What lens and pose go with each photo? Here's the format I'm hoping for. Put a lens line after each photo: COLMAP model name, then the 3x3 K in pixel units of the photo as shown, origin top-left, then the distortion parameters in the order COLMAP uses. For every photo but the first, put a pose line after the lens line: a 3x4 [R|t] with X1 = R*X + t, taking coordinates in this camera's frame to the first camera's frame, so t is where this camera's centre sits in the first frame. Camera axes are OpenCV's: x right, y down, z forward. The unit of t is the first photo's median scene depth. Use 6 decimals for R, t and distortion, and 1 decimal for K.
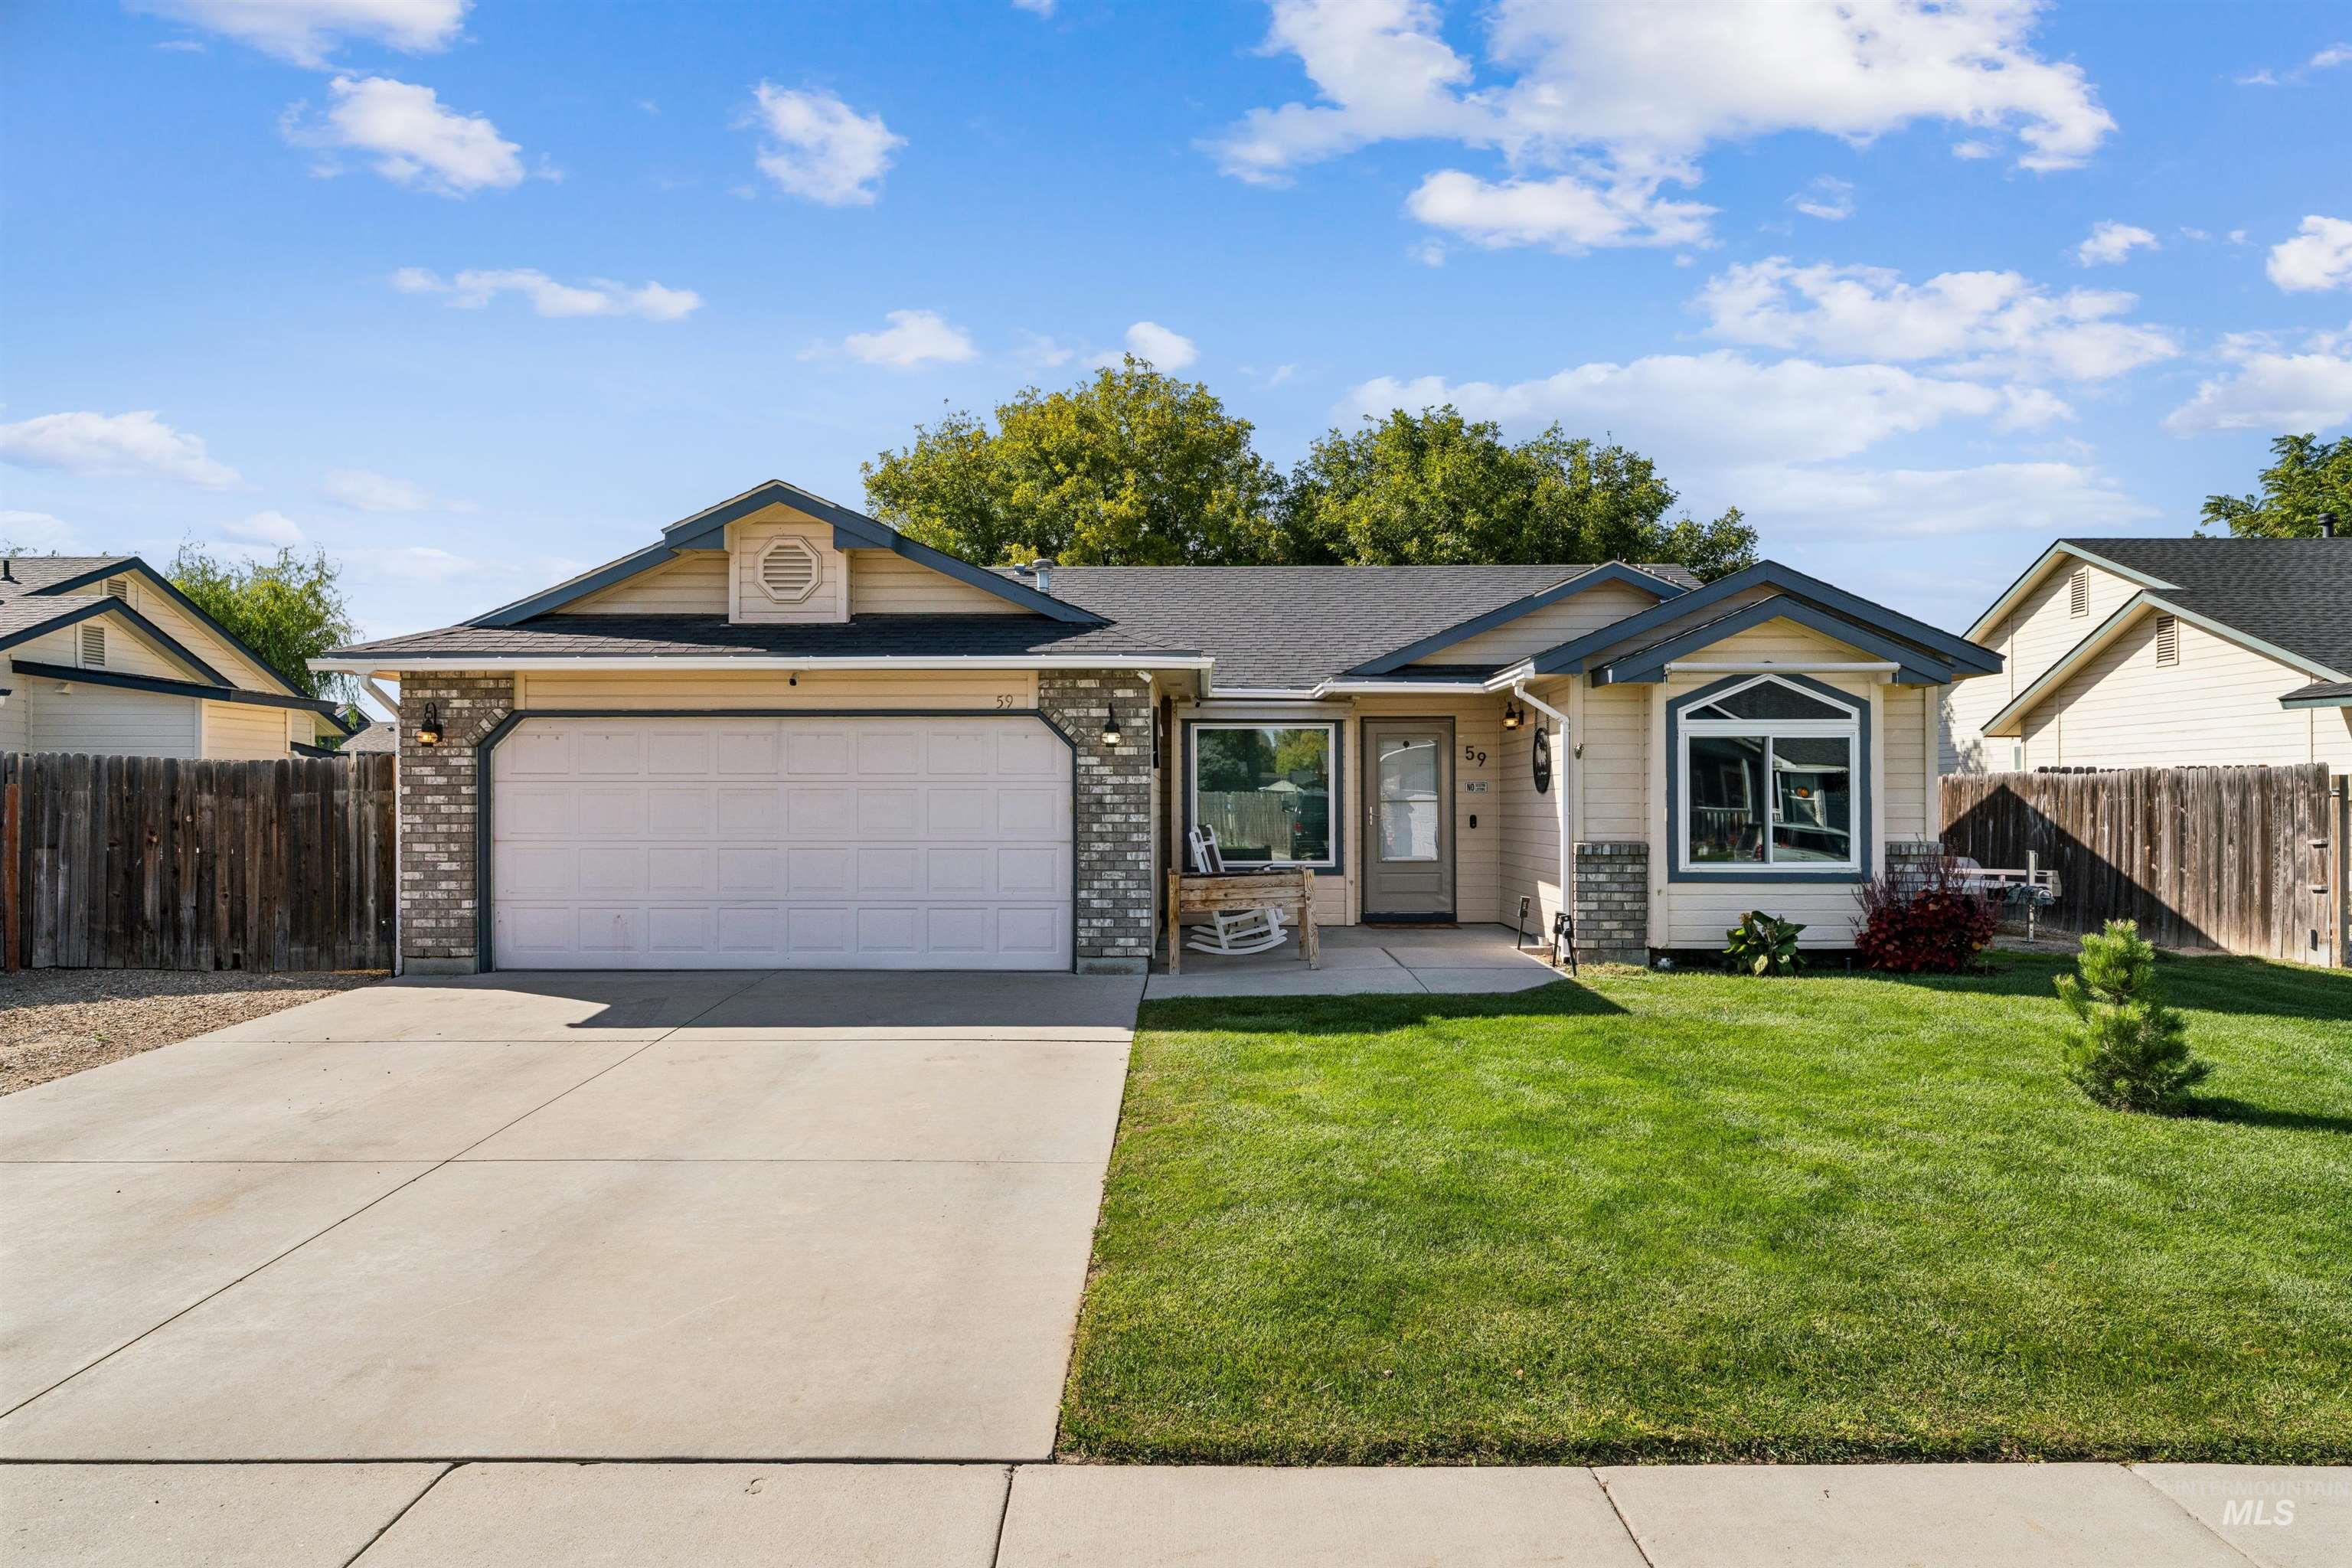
lens RADIAL K [[1589.8, 0, 1186.2], [0, 1589.8, 795.6], [0, 0, 1]] dist [-0.000583, -0.001313]
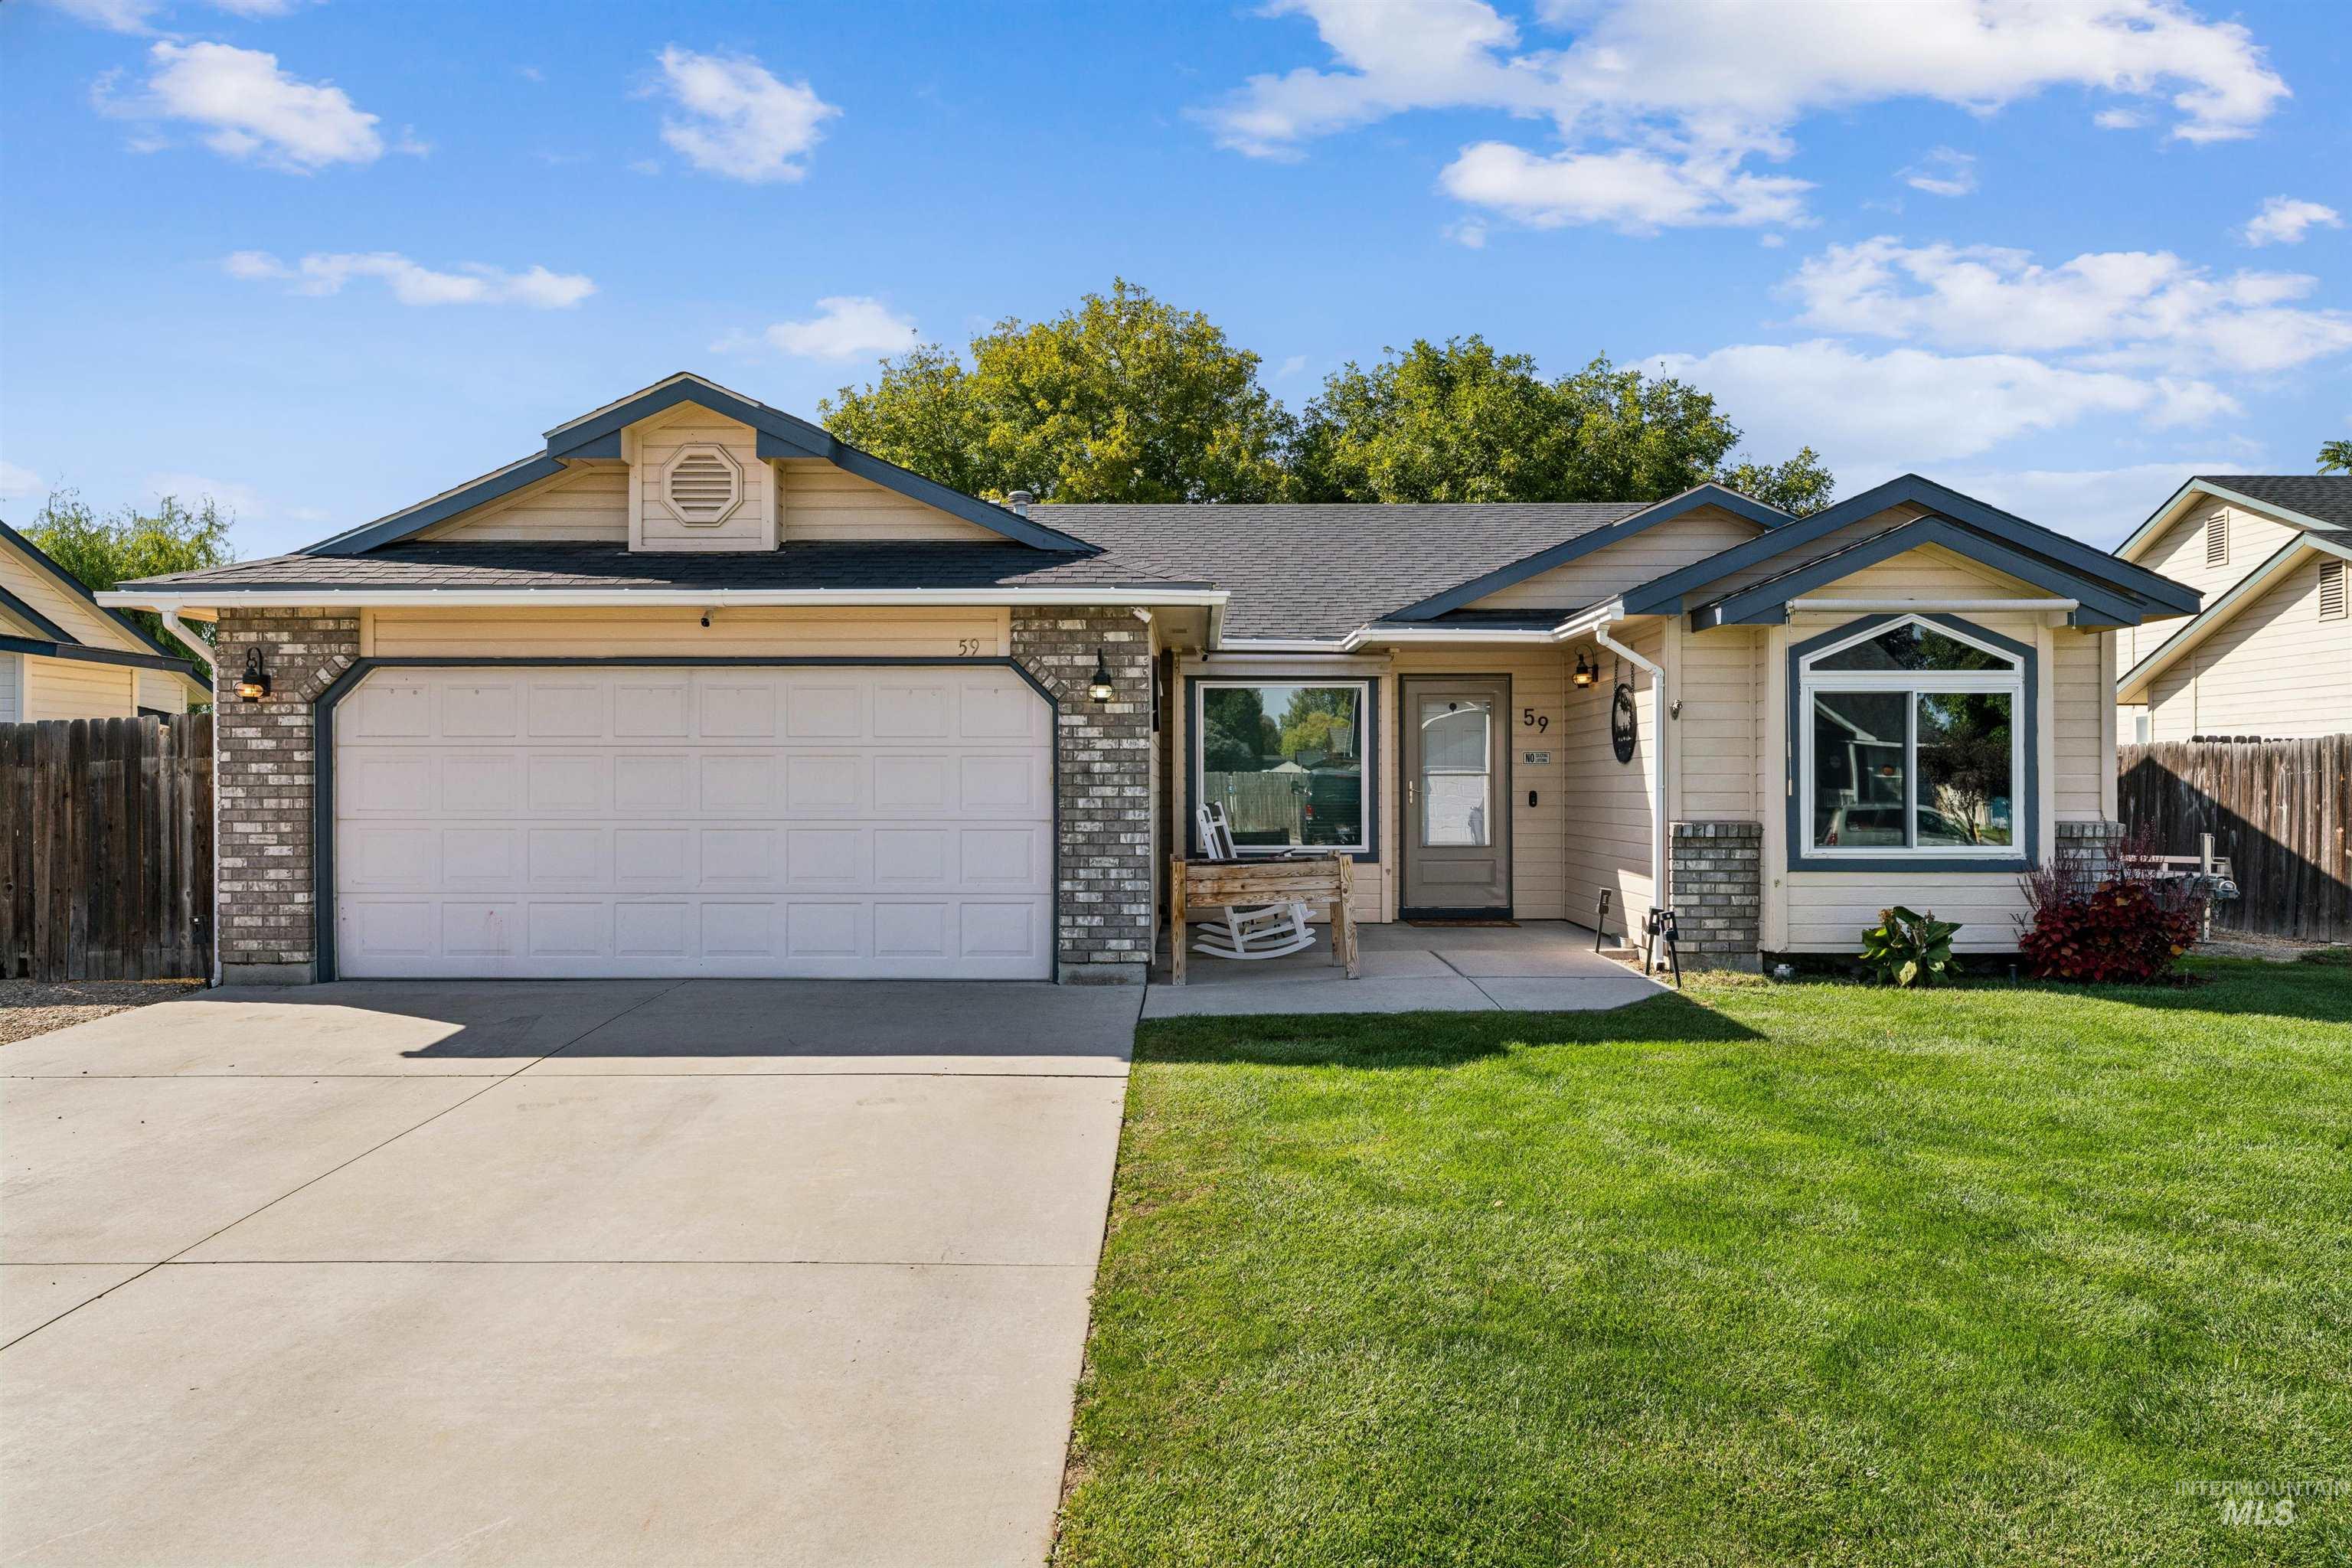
lens RADIAL K [[1681.0, 0, 1184.5], [0, 1681.0, 786.3], [0, 0, 1]] dist [-0.000219, 0.002156]
pose [[0.999995, 0.000340, 0.003253, -0.007179], [-0.000350, 0.999995, 0.003122, 0.008559], [-0.003252, -0.003123, 0.999990, 0.141443]]
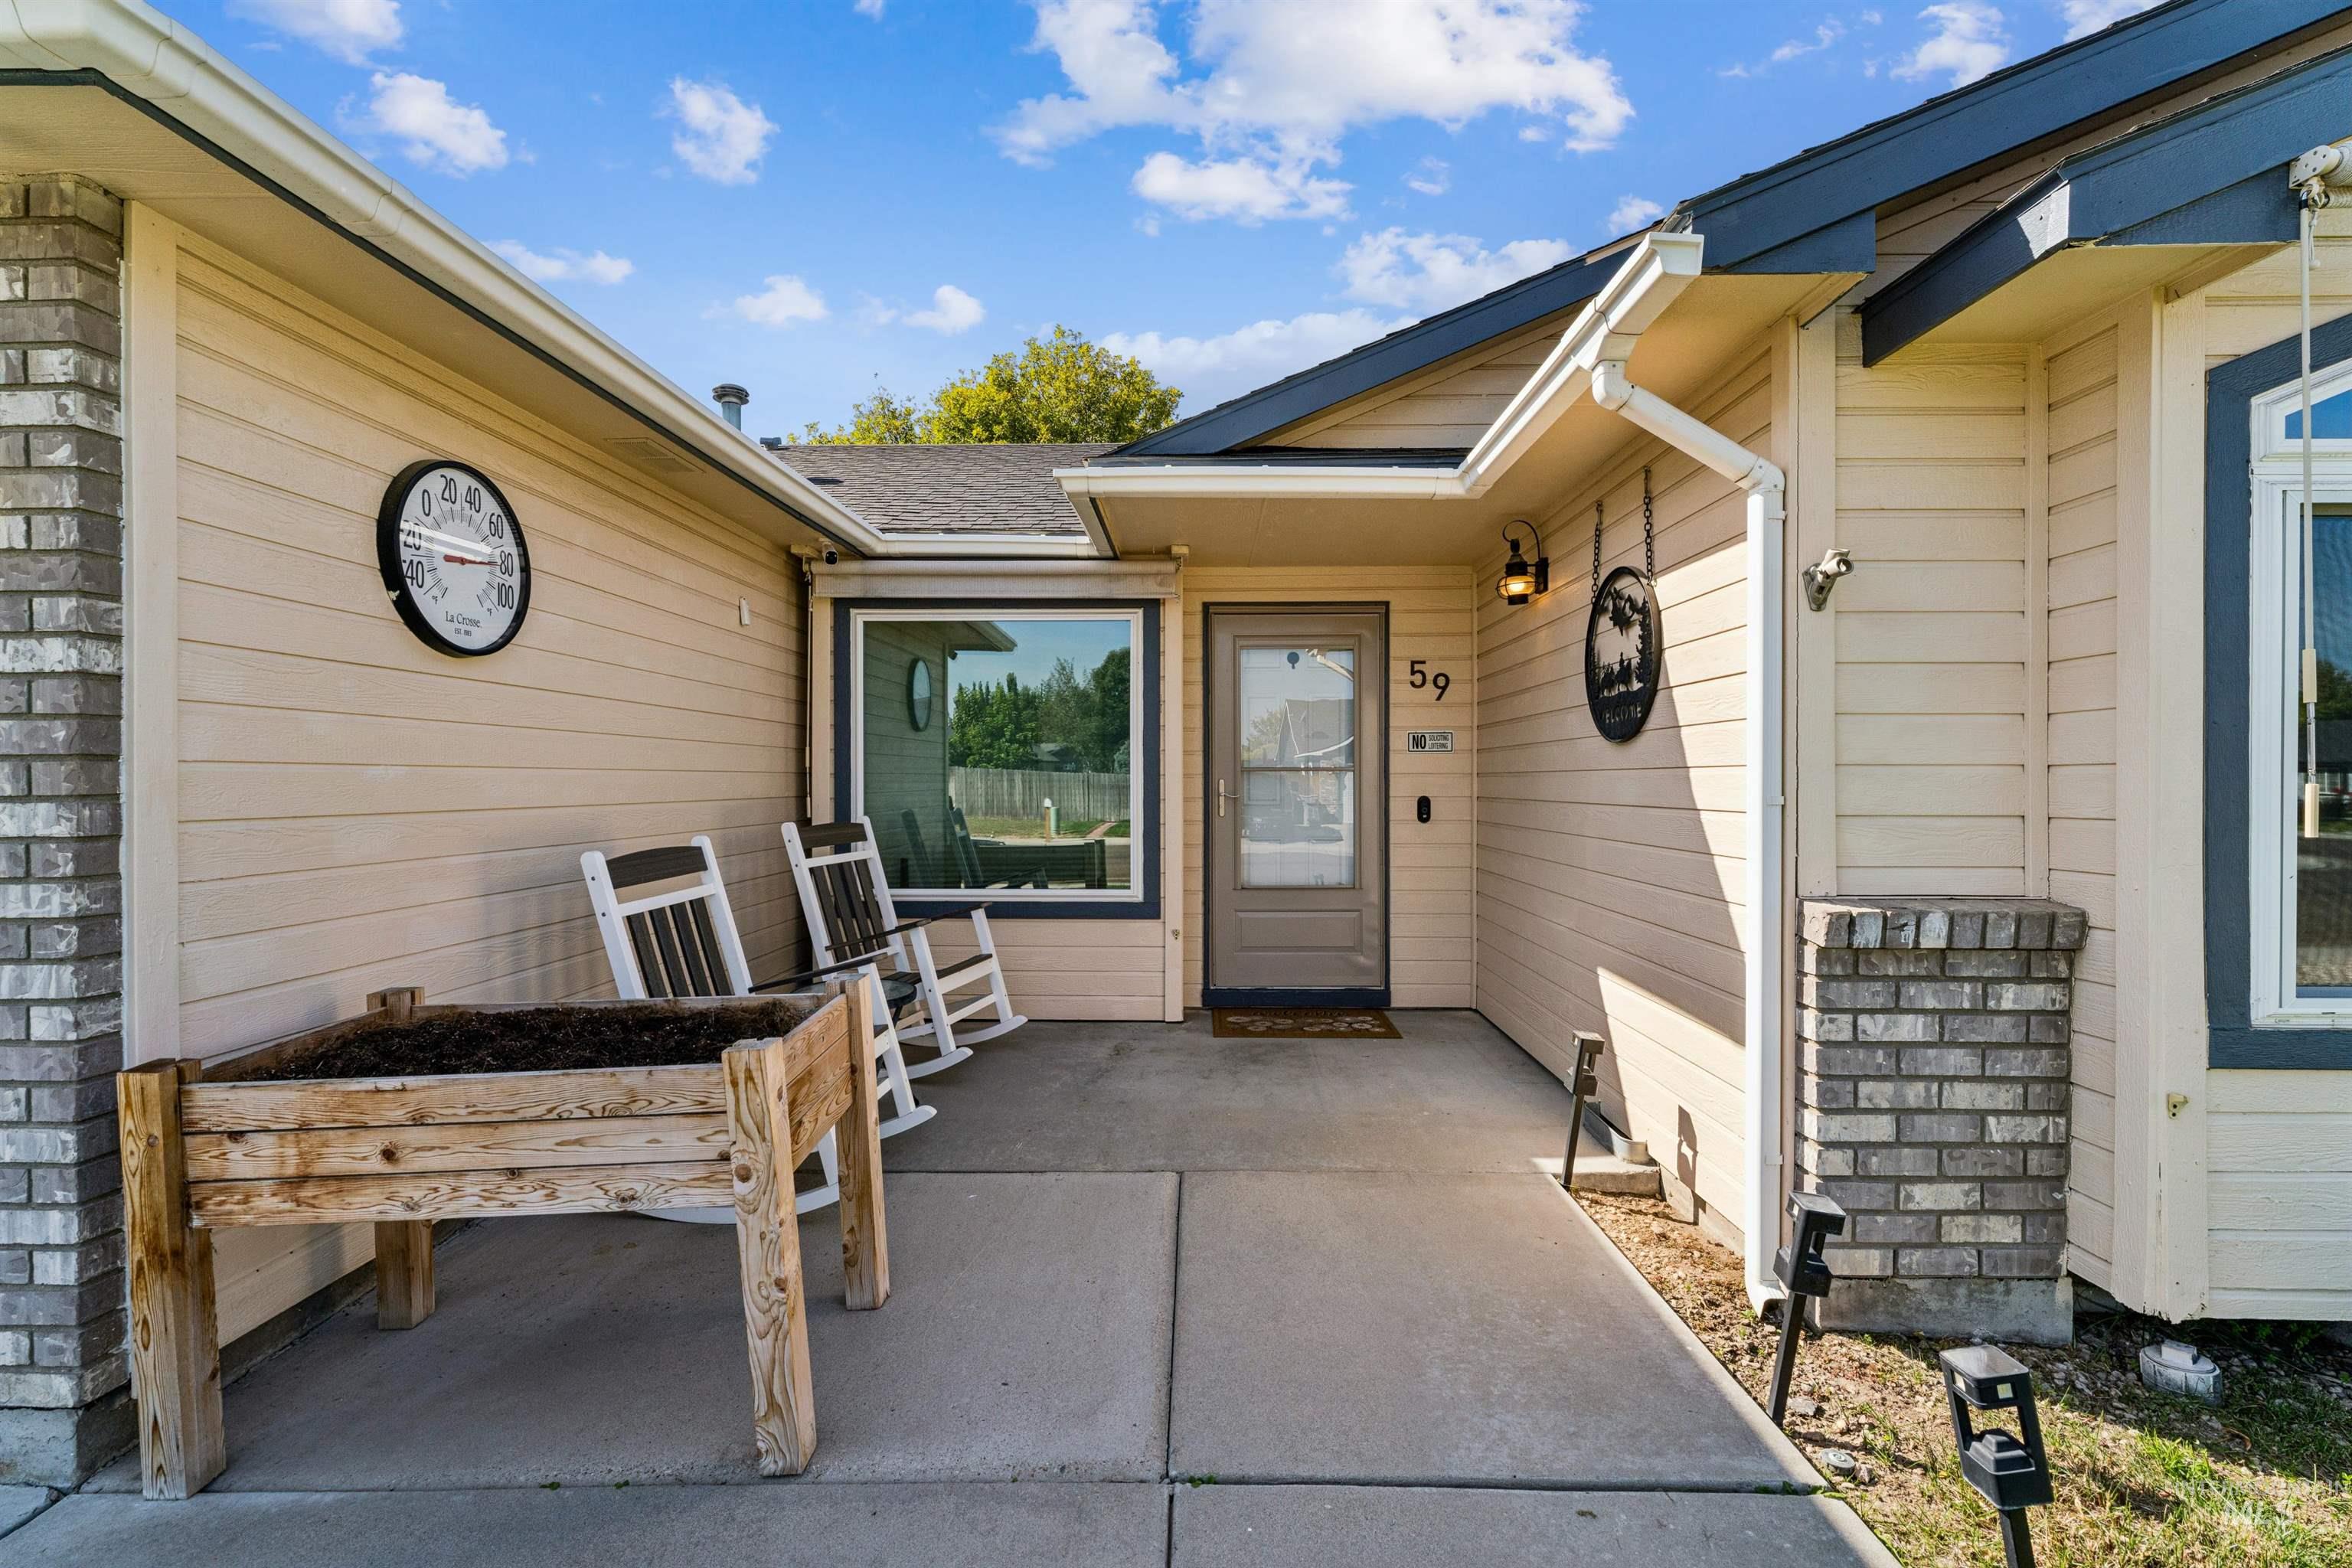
lens RADIAL K [[1072.0, 0, 1197.3], [0, 1072.0, 787.6], [0, 0, 1]] dist [-0.003642, -0.000807]
pose [[0.999965, 0.001937, -0.008126, 0.137023], [-0.001855, 0.999947, 0.010136, 0.007330], [0.008145, -0.010120, 0.999916, 0.810969]]
